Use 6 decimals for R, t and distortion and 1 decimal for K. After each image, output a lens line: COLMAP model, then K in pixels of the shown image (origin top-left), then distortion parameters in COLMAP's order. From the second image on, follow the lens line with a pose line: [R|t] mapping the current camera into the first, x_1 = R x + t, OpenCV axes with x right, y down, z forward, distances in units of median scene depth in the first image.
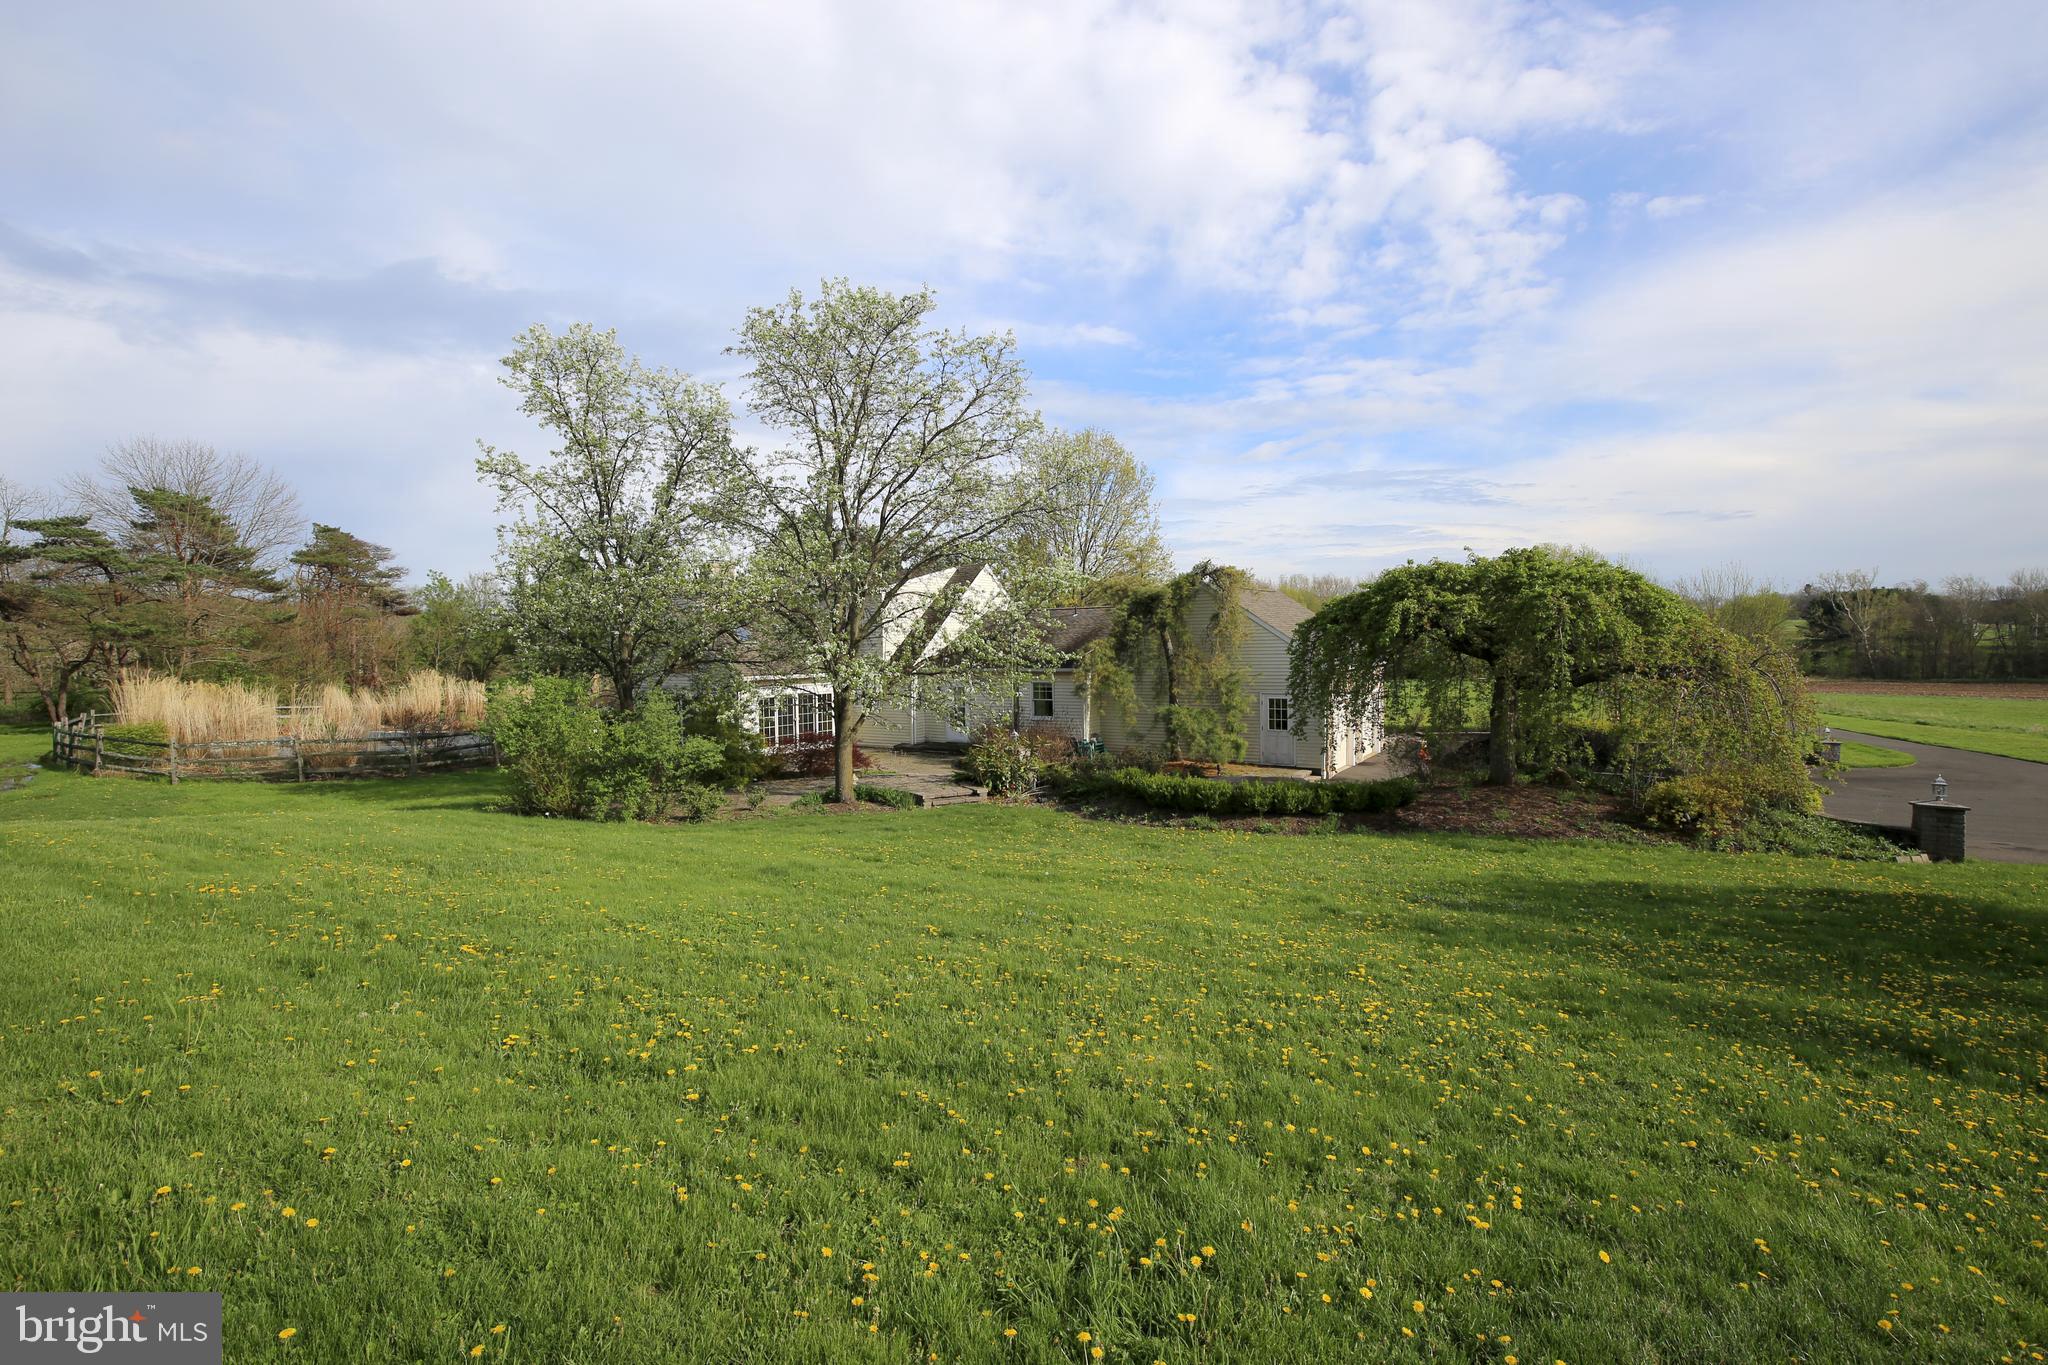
lens RADIAL K [[983.5, 0, 1028.6], [0, 983.5, 681.7], [0, 0, 1]] dist [-0.001634, -0.000097]
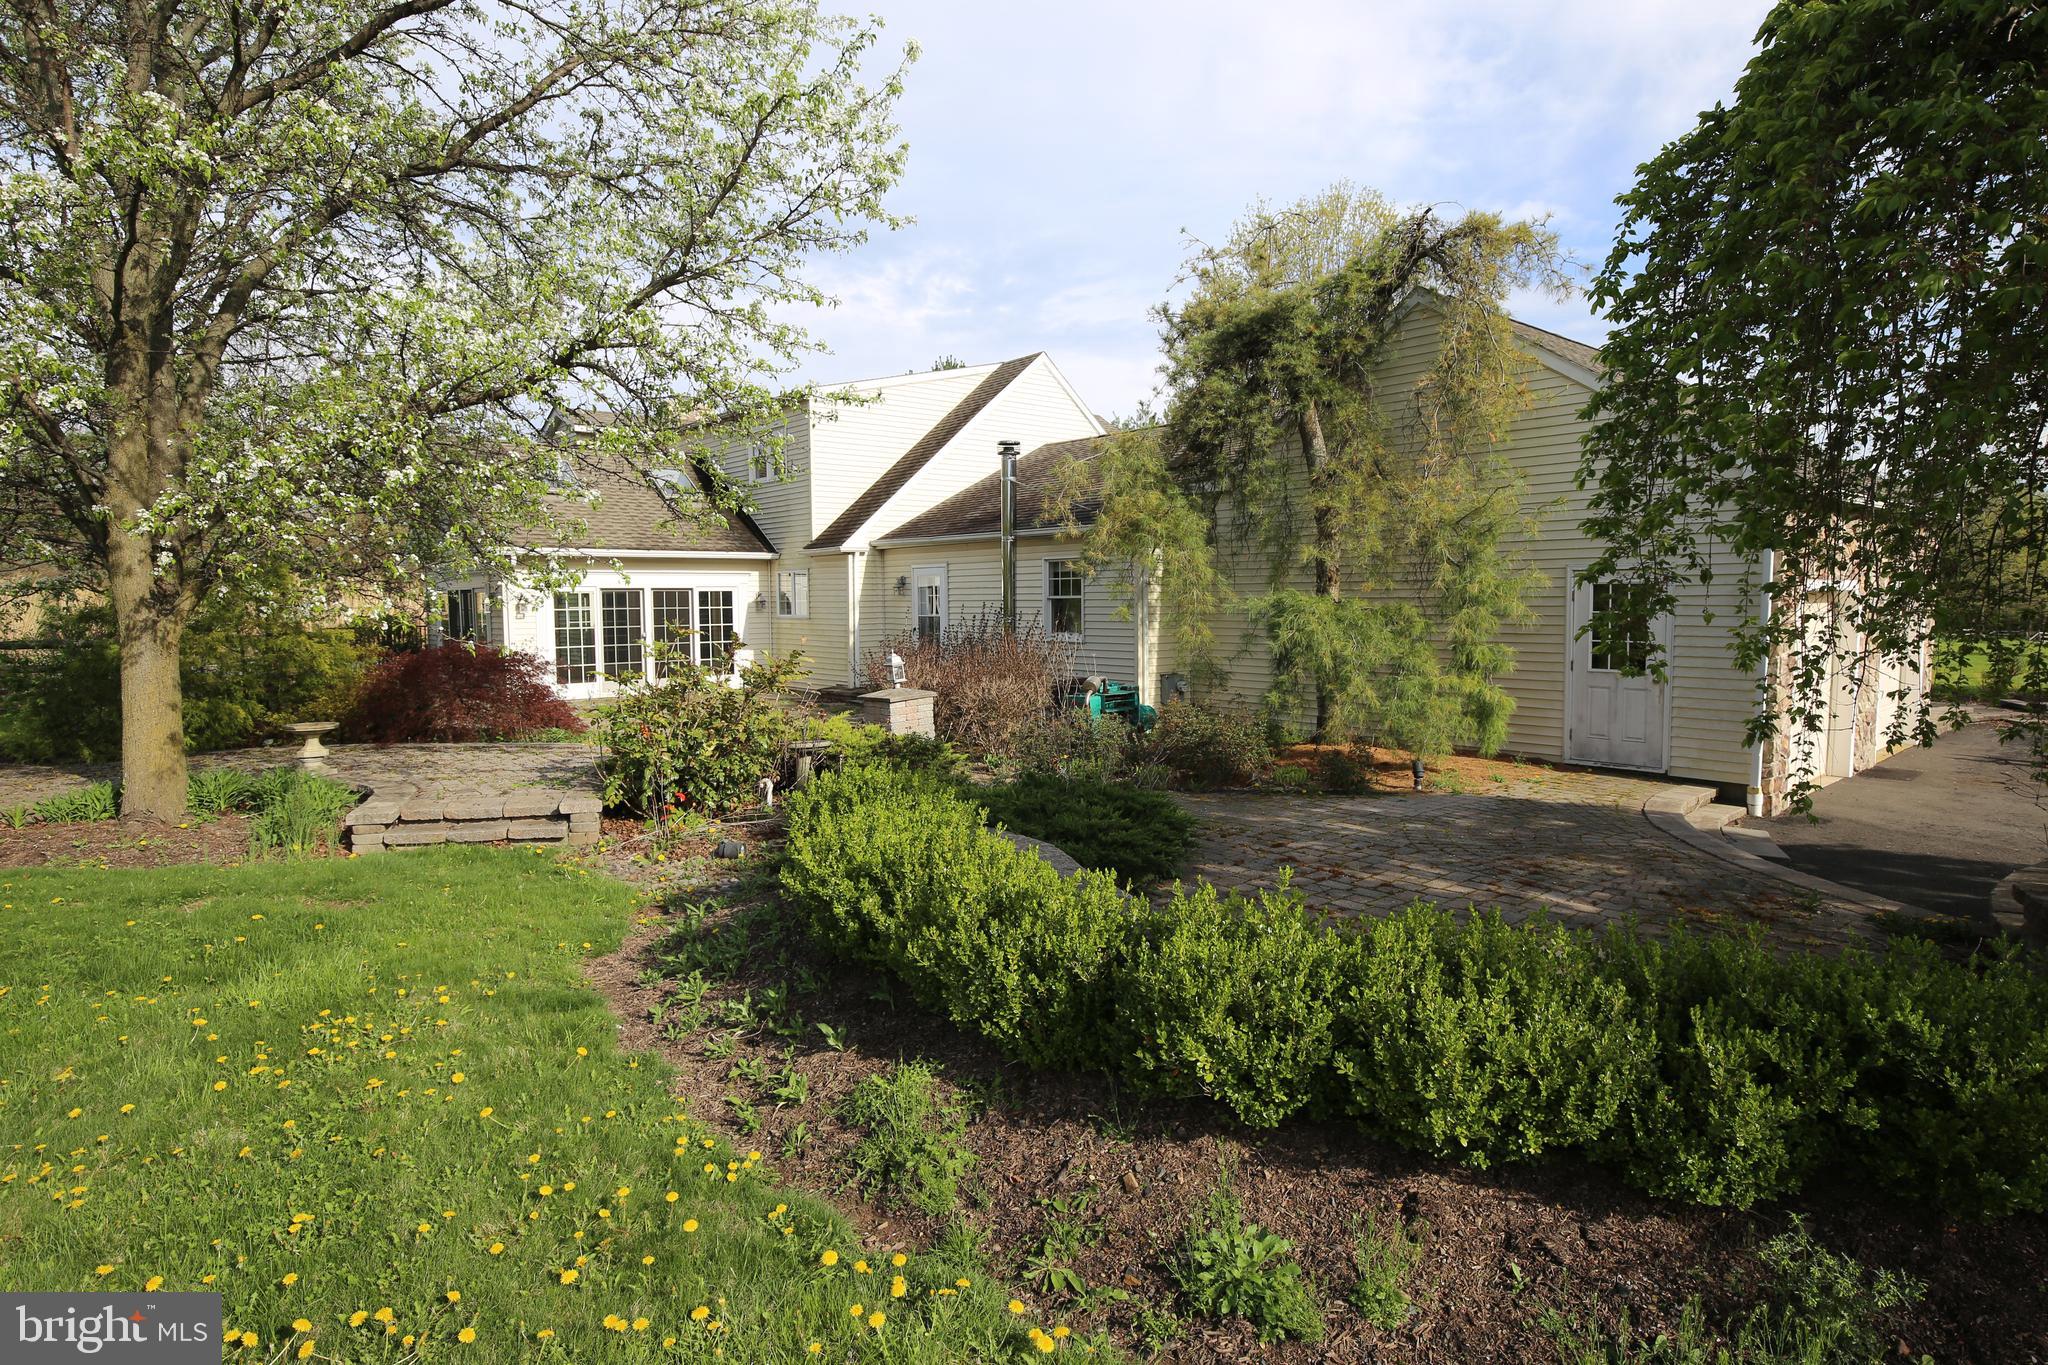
lens RADIAL K [[1115.4, 0, 1018.9], [0, 1115.4, 676.7], [0, 0, 1]] dist [0.000389, 0.000274]
pose [[0.955230, 0.027610, -0.294574, 0.170193], [-0.016877, 0.999100, 0.038919, 0.040672], [0.295383, -0.032205, 0.954836, 0.562080]]
